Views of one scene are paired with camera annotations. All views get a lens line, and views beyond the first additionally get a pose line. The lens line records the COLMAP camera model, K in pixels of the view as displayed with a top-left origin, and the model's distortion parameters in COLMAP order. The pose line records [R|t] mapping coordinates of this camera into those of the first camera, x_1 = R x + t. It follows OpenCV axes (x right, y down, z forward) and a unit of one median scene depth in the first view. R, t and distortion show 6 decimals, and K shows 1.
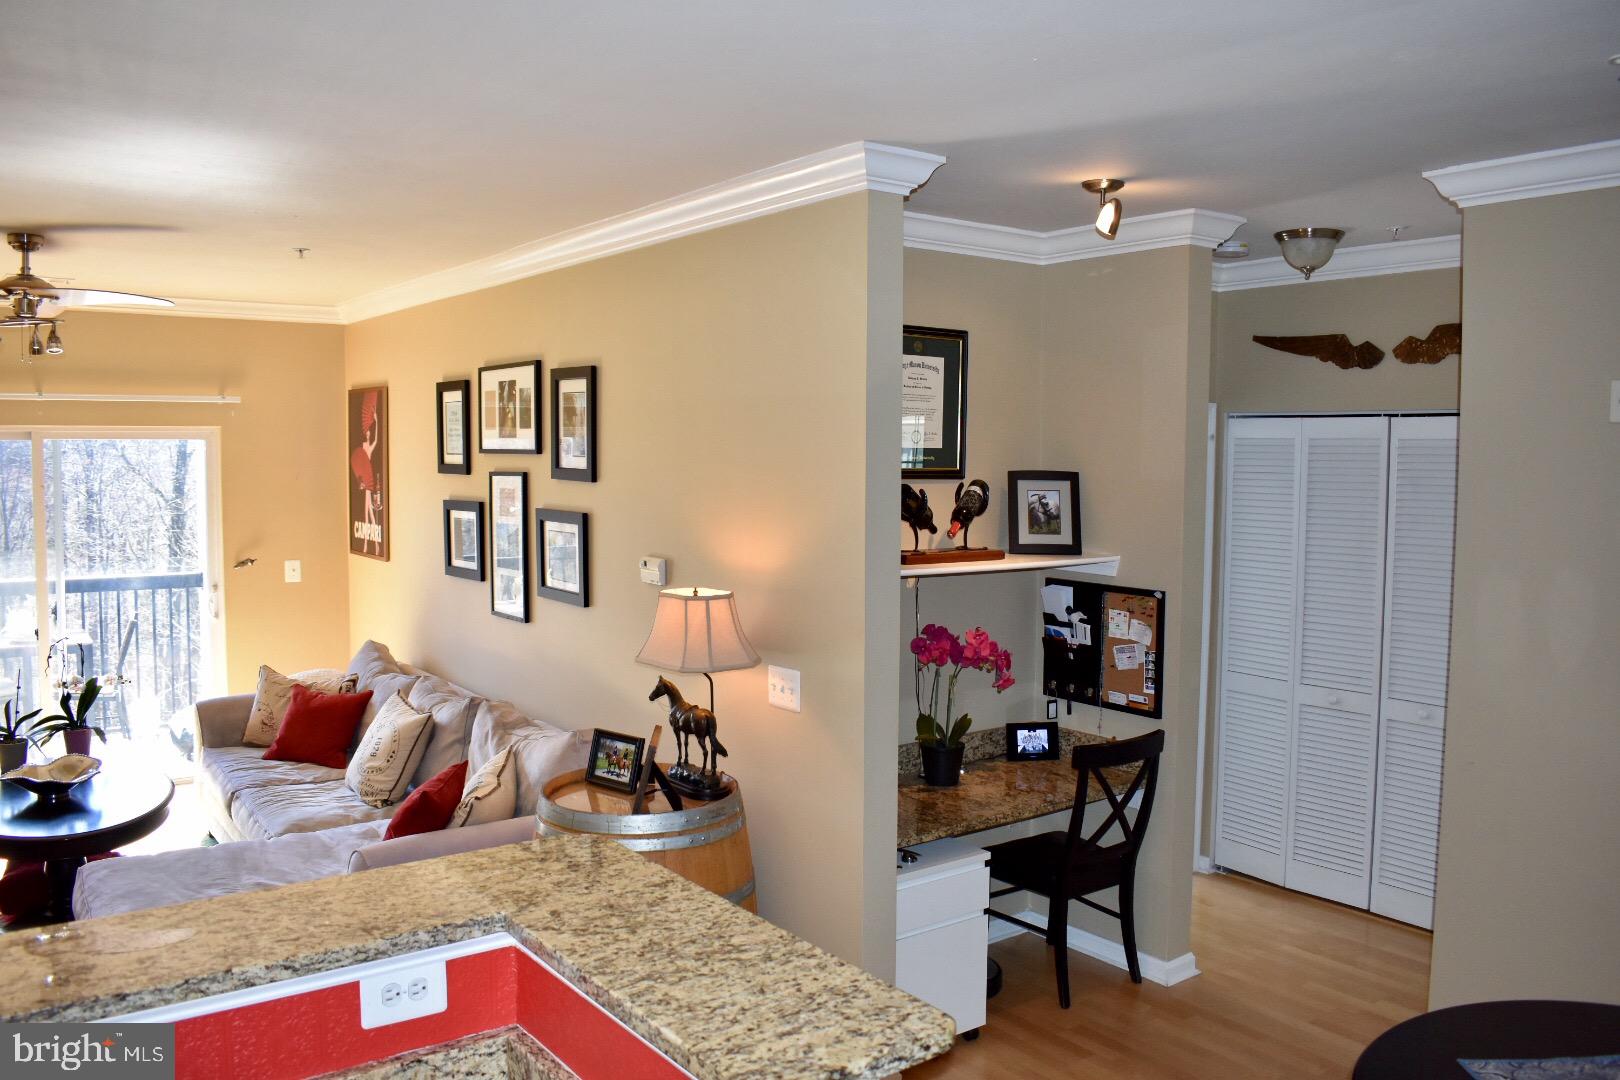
lens RADIAL K [[1261.9, 0, 815.0], [0, 1261.9, 543.4], [0, 0, 1]] dist [-0.098762, 0.018725]
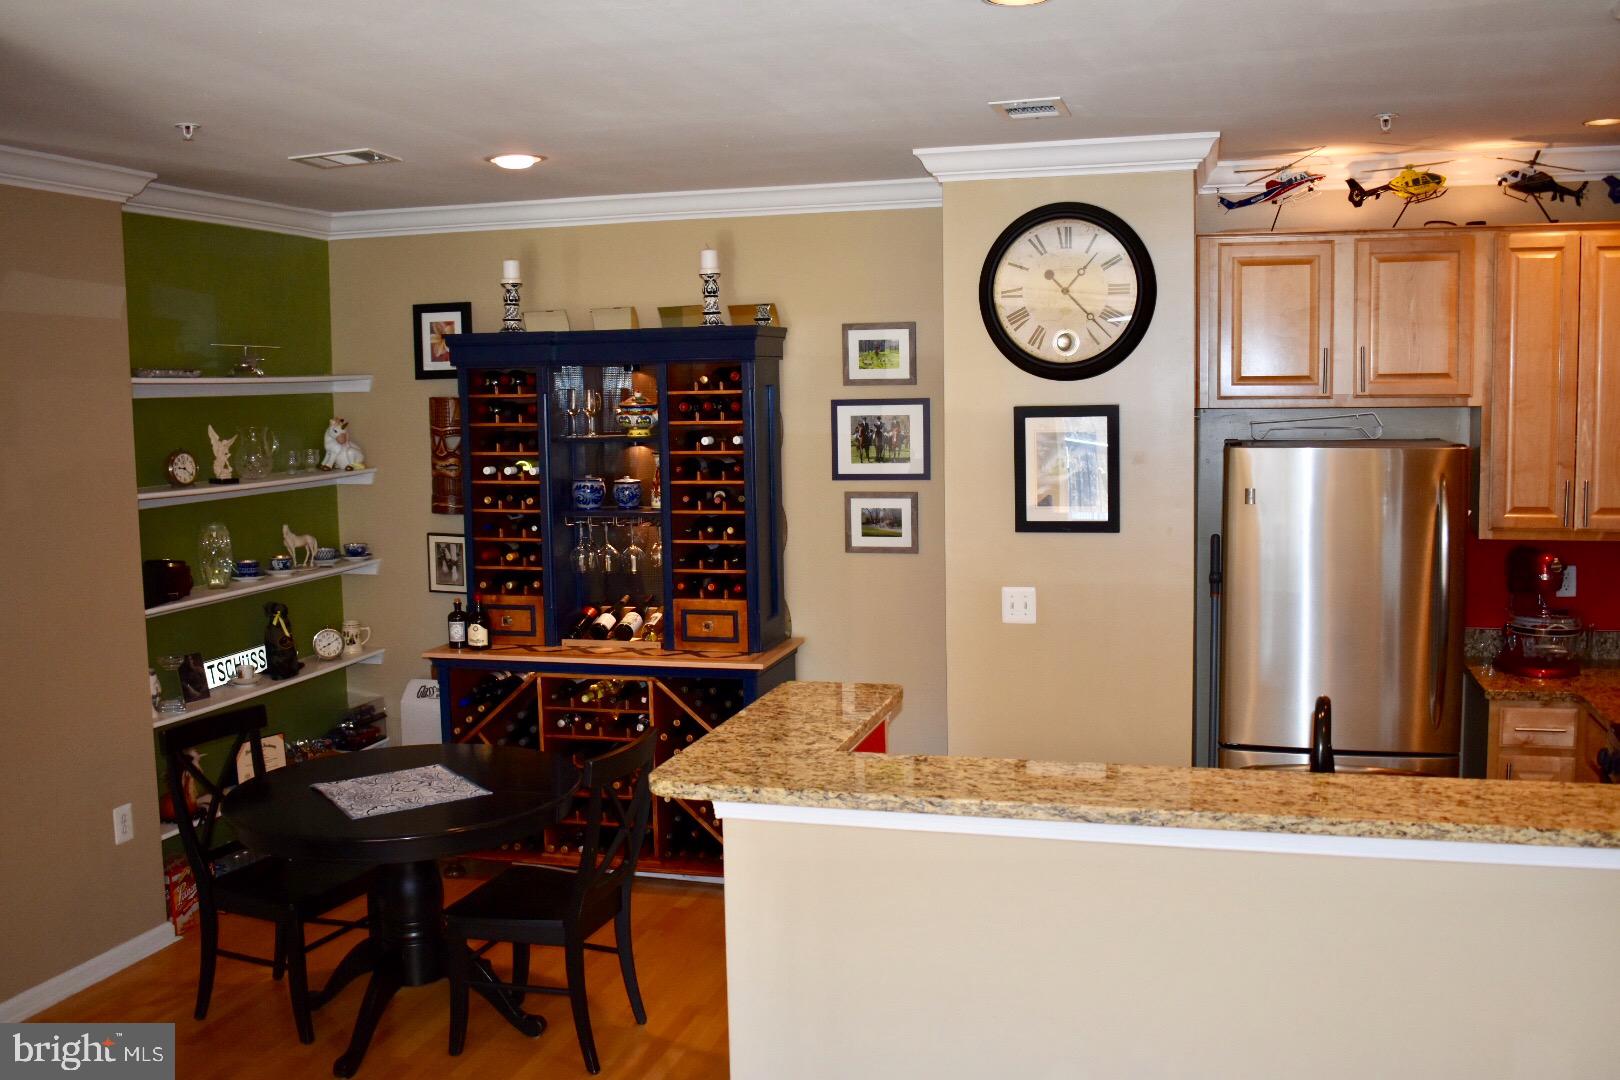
lens RADIAL K [[1508.1, 0, 823.3], [0, 1508.1, 538.9], [0, 0, 1]] dist [-0.075263, 0.000000]
pose [[-0.611022, -0.077509, 0.787810, -0.505893], [0.069111, 0.986172, 0.150627, -0.058789], [-0.788591, 0.146483, -0.597216, 0.653437]]
